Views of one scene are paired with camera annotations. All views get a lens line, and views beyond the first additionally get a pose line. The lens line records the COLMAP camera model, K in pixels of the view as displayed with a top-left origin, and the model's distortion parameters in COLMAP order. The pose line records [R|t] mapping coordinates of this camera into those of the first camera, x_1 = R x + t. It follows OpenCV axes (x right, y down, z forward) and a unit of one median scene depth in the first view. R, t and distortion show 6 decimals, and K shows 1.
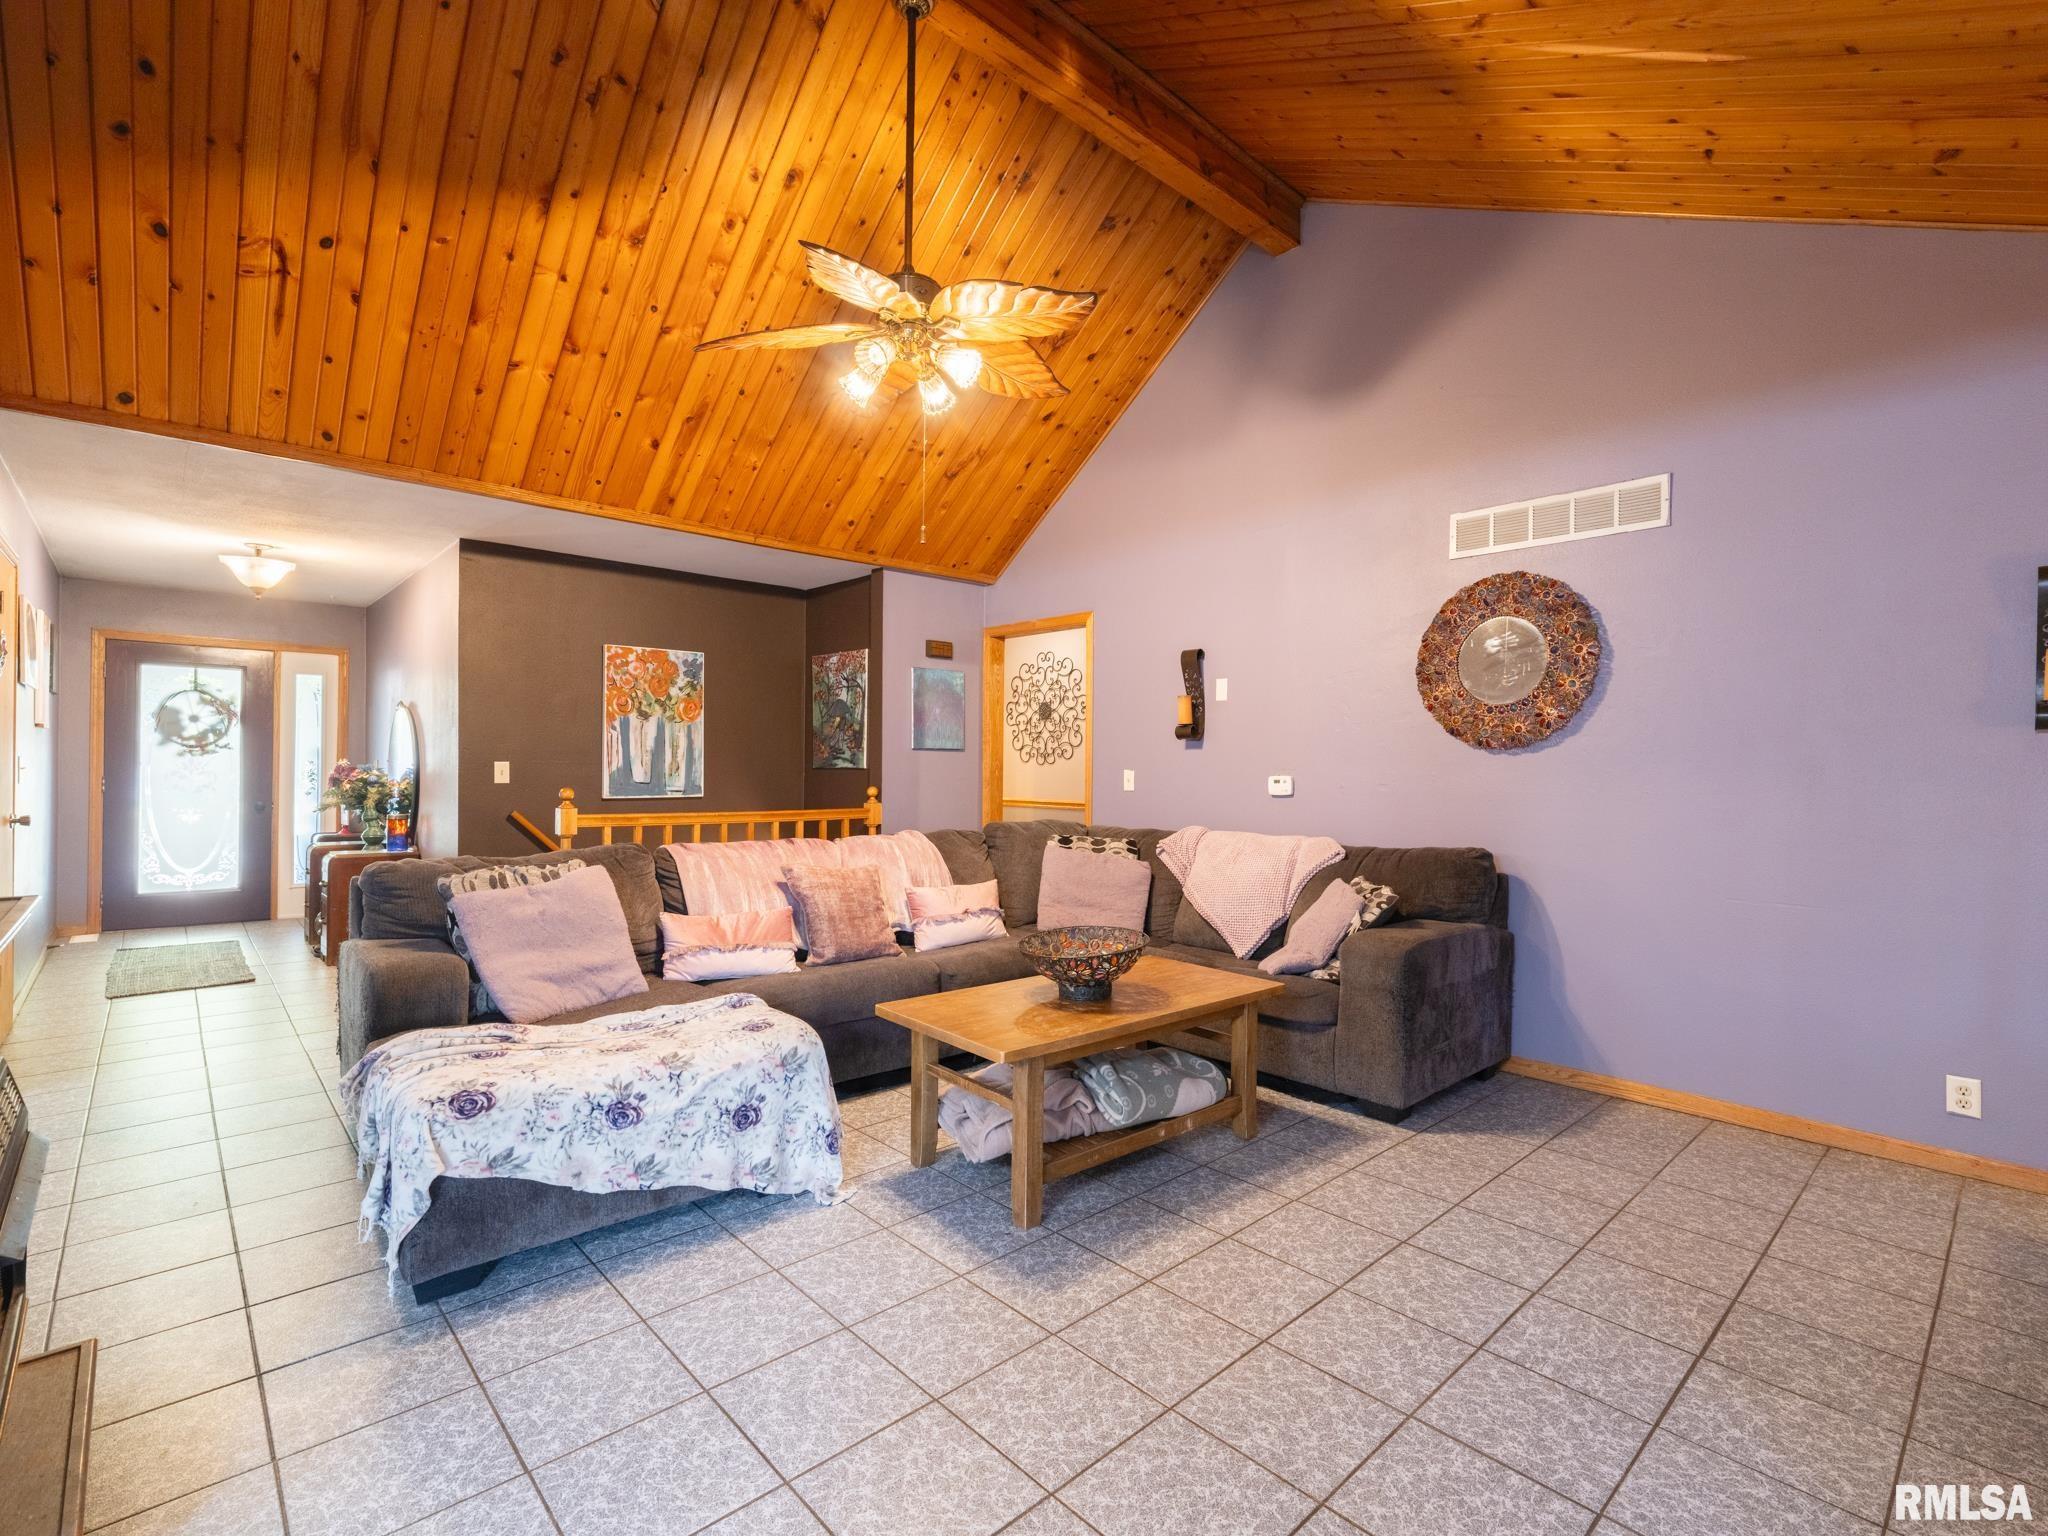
lens RADIAL K [[946.5, 0, 1024.0], [0, 946.5, 768.0], [0, 0, 1]] dist [0.000111, 0.000709]
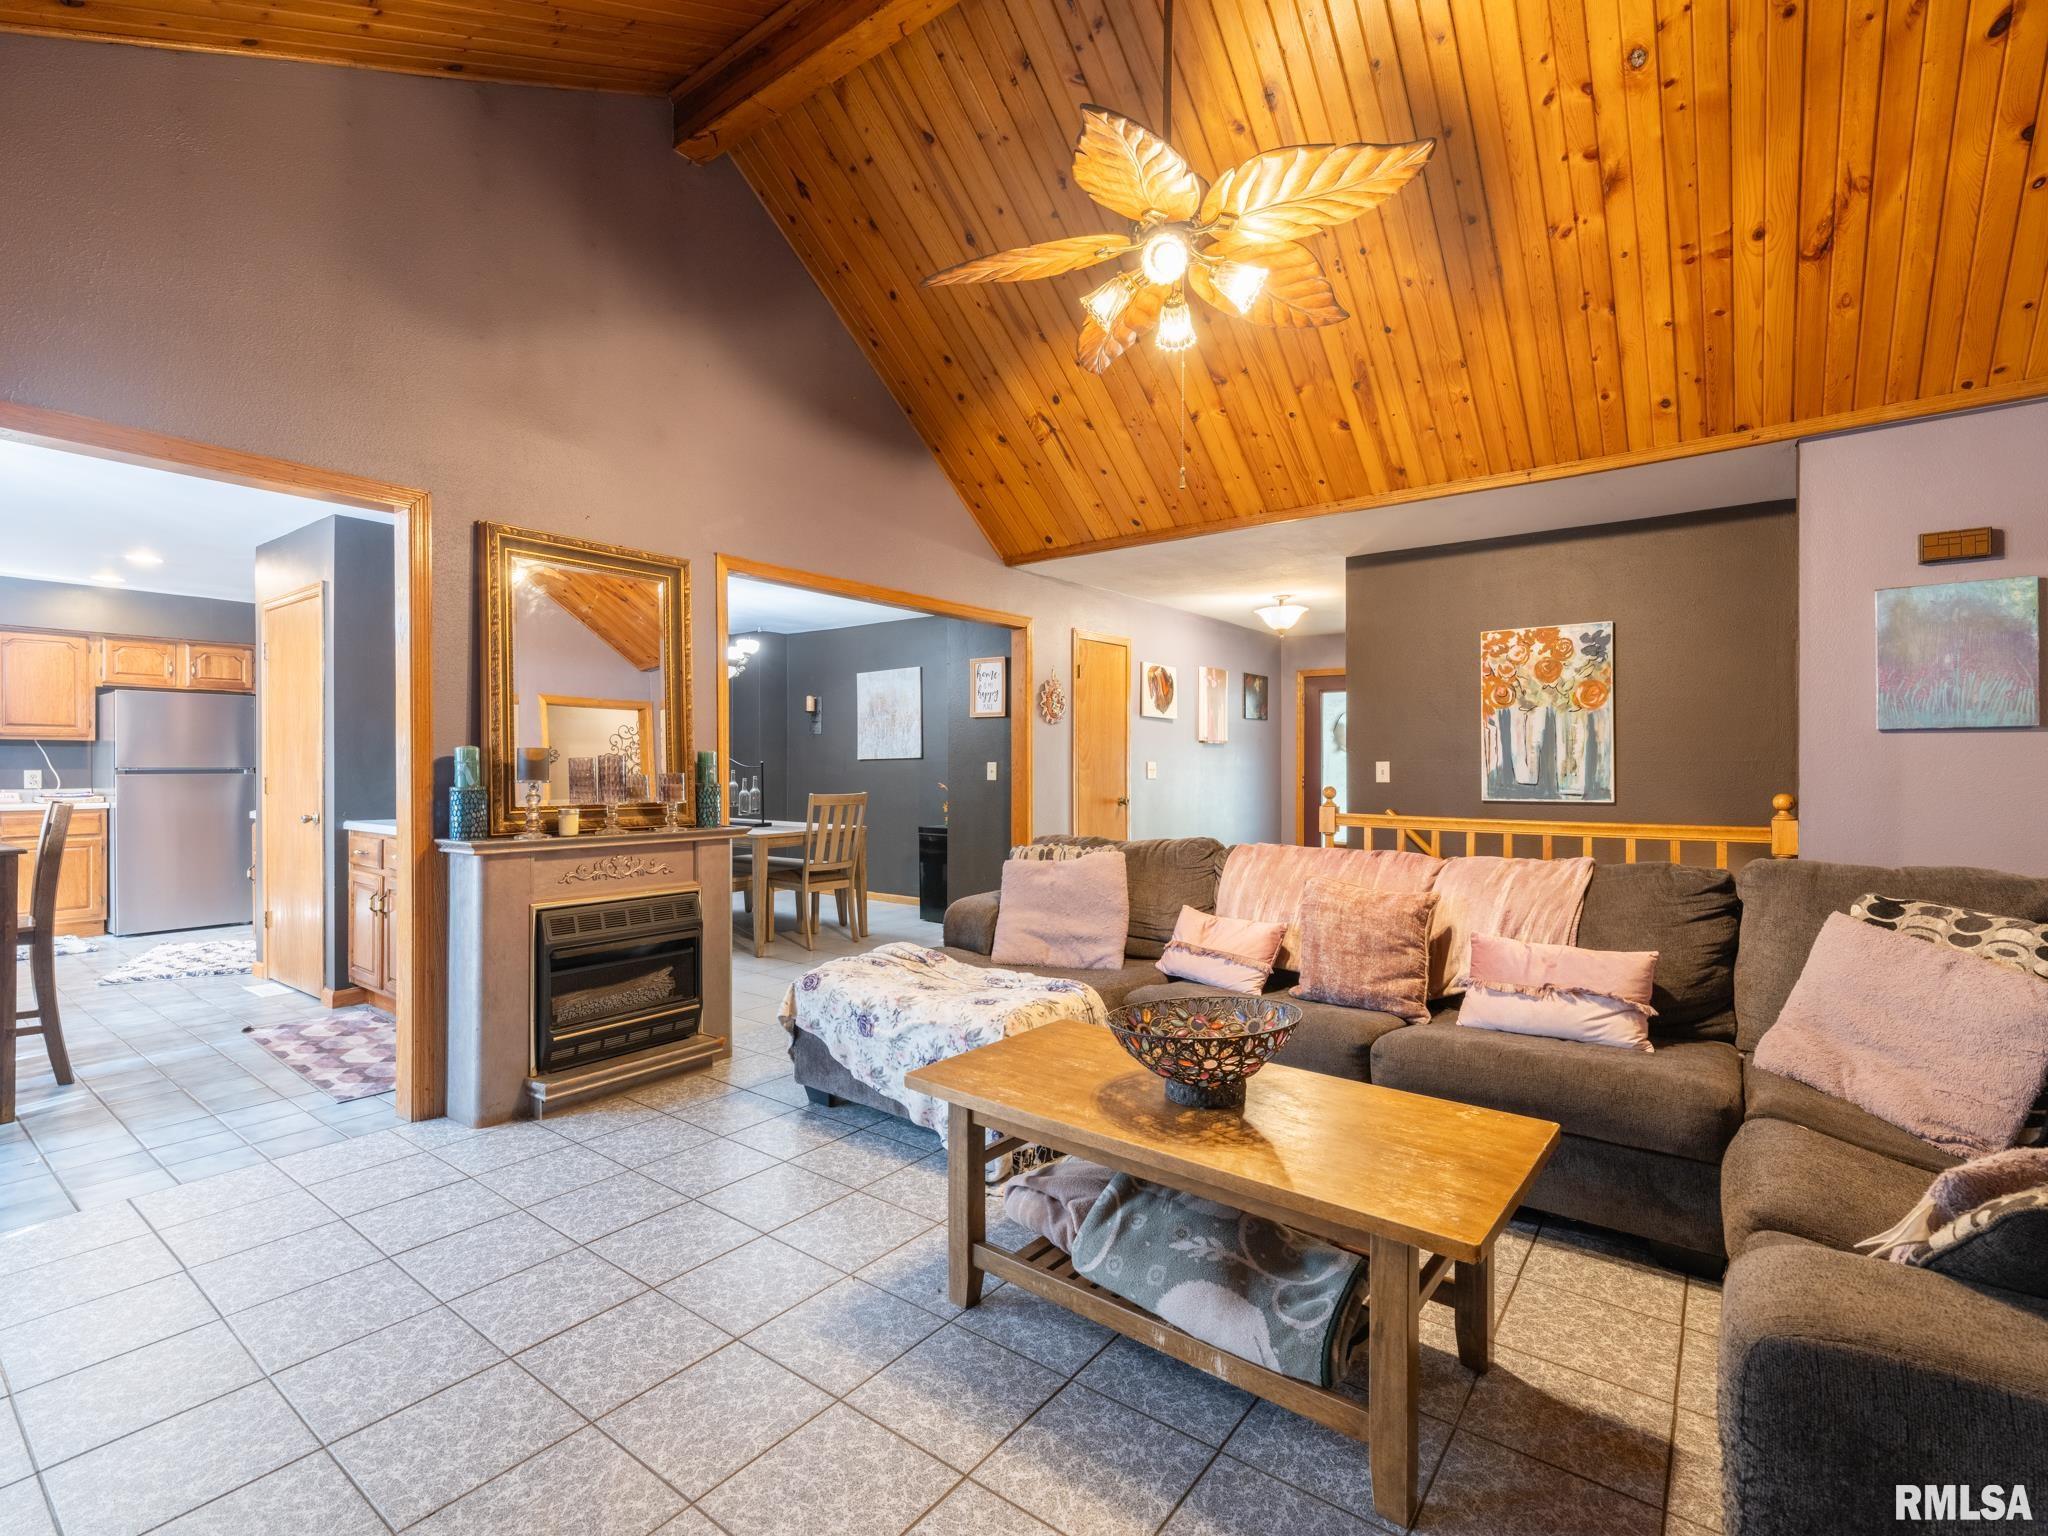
lens RADIAL K [[946.5, 0, 1024.0], [0, 946.5, 768.0], [0, 0, 1]] dist [0.000111, 0.000709]
pose [[0.177164, -0.005763, -0.984165, 0.518896], [0.001944, 0.999983, -0.005506, 0.006769], [0.984179, -0.000938, 0.177172, 0.552405]]
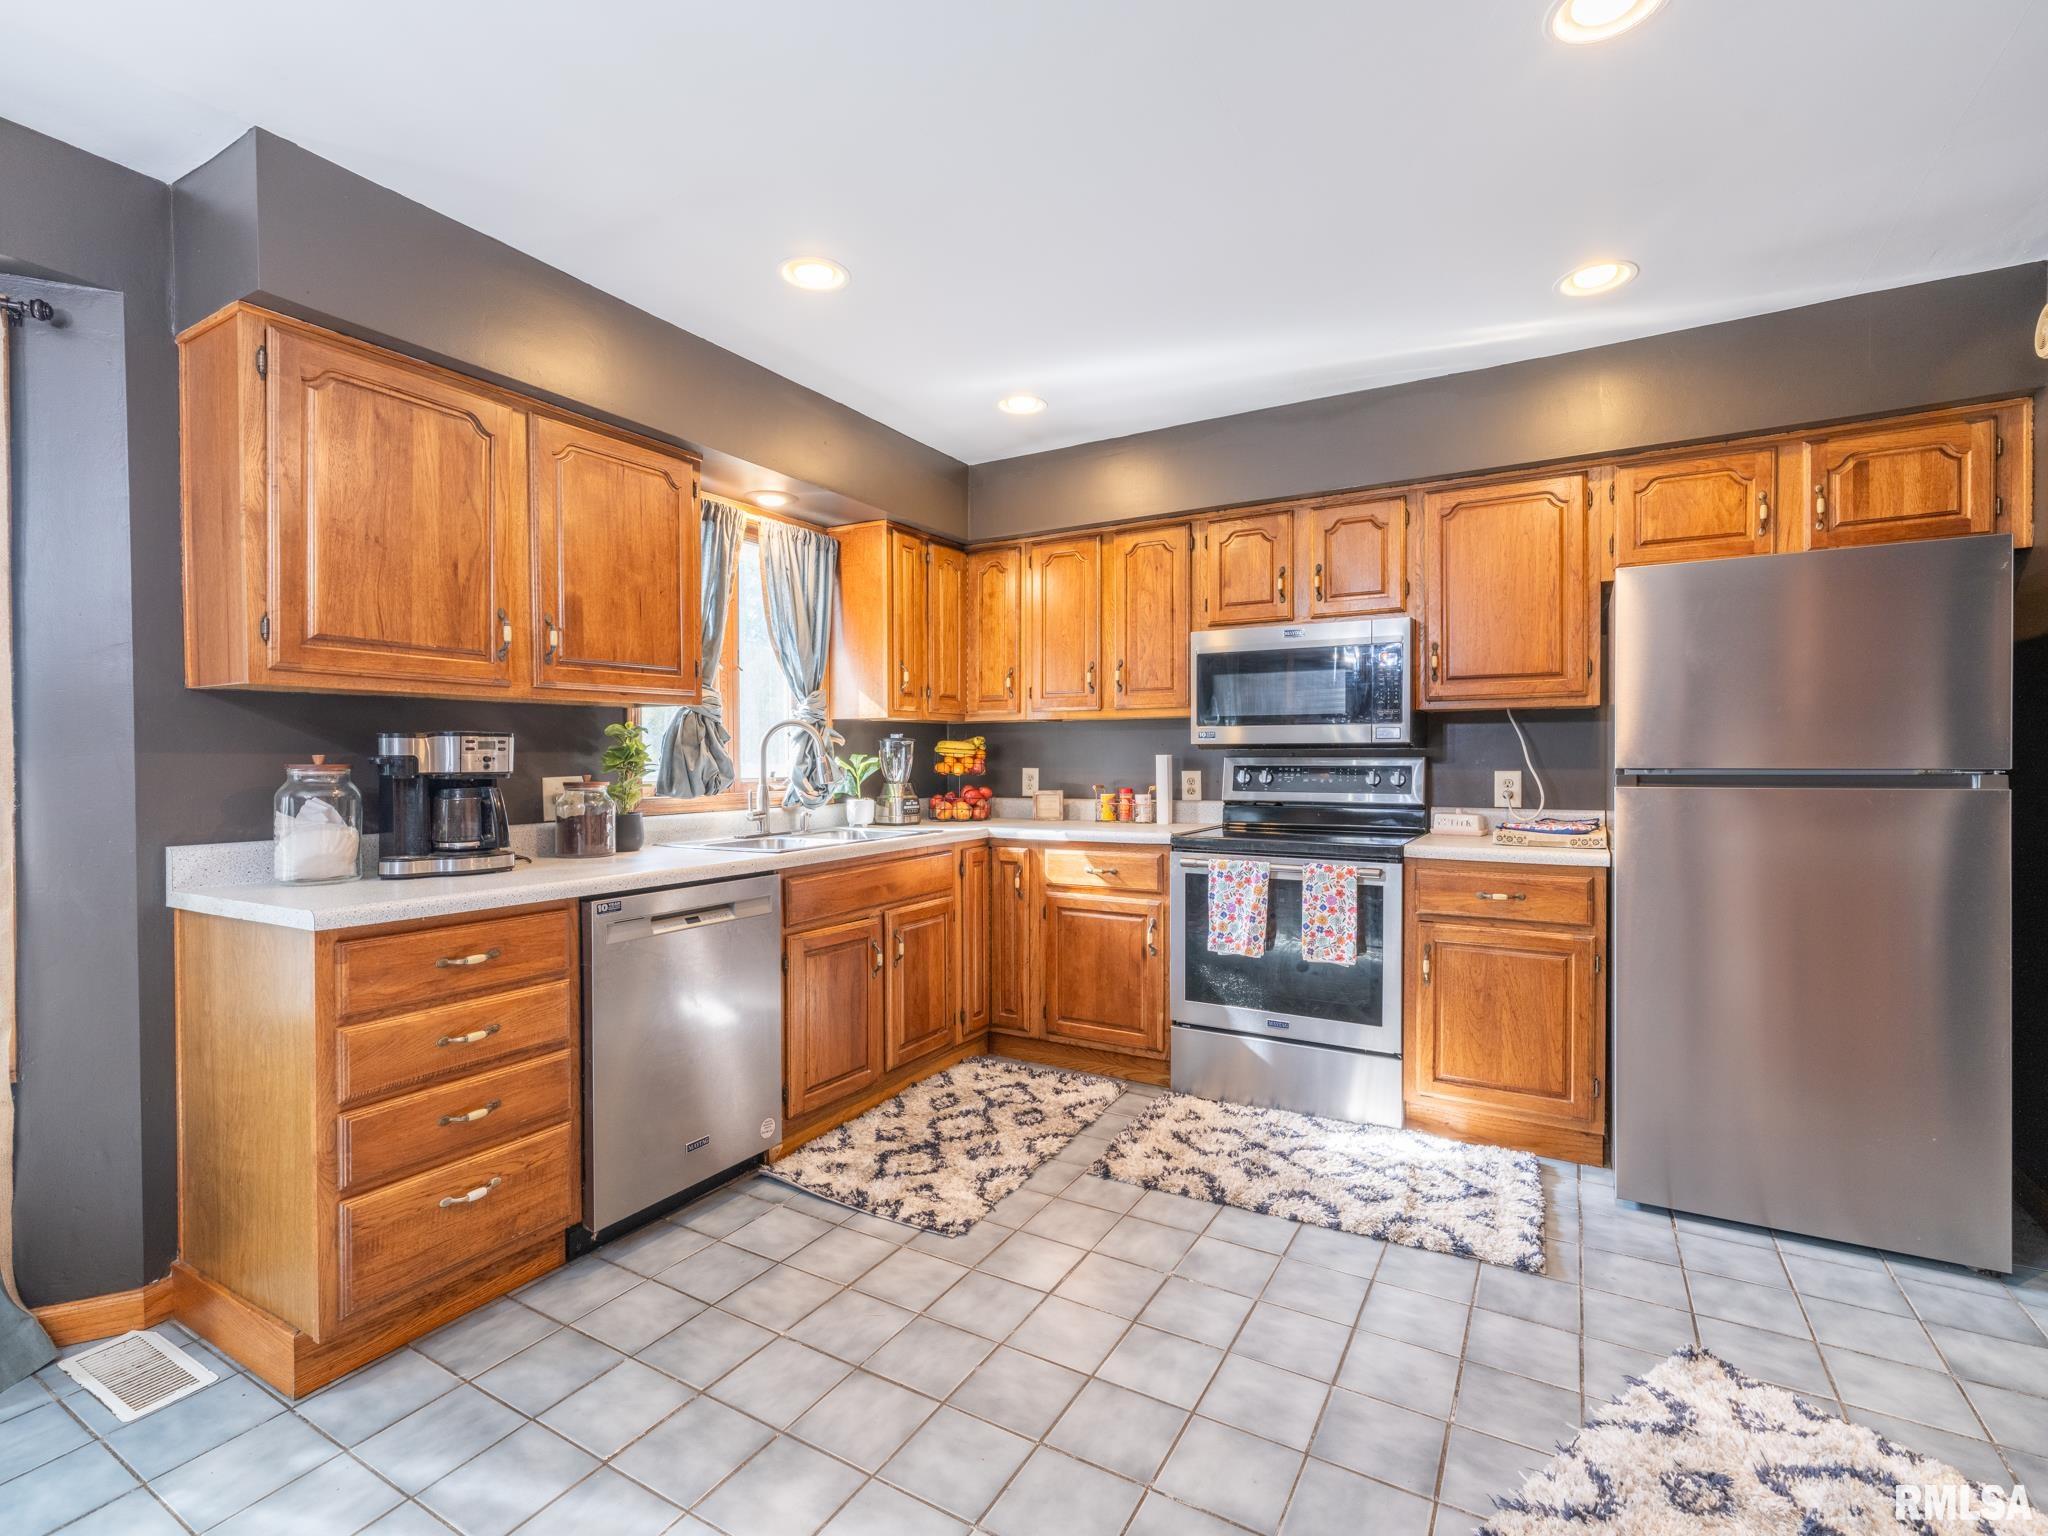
lens RADIAL K [[946.5, 0, 1024.0], [0, 946.5, 768.0], [0, 0, 1]] dist [0.000111, 0.000709]
pose [[-0.955771, -0.002430, -0.294102, -0.742734], [-0.004716, 0.999964, 0.007064, -0.007729], [0.294074, 0.008138, -0.955748, -0.175757]]
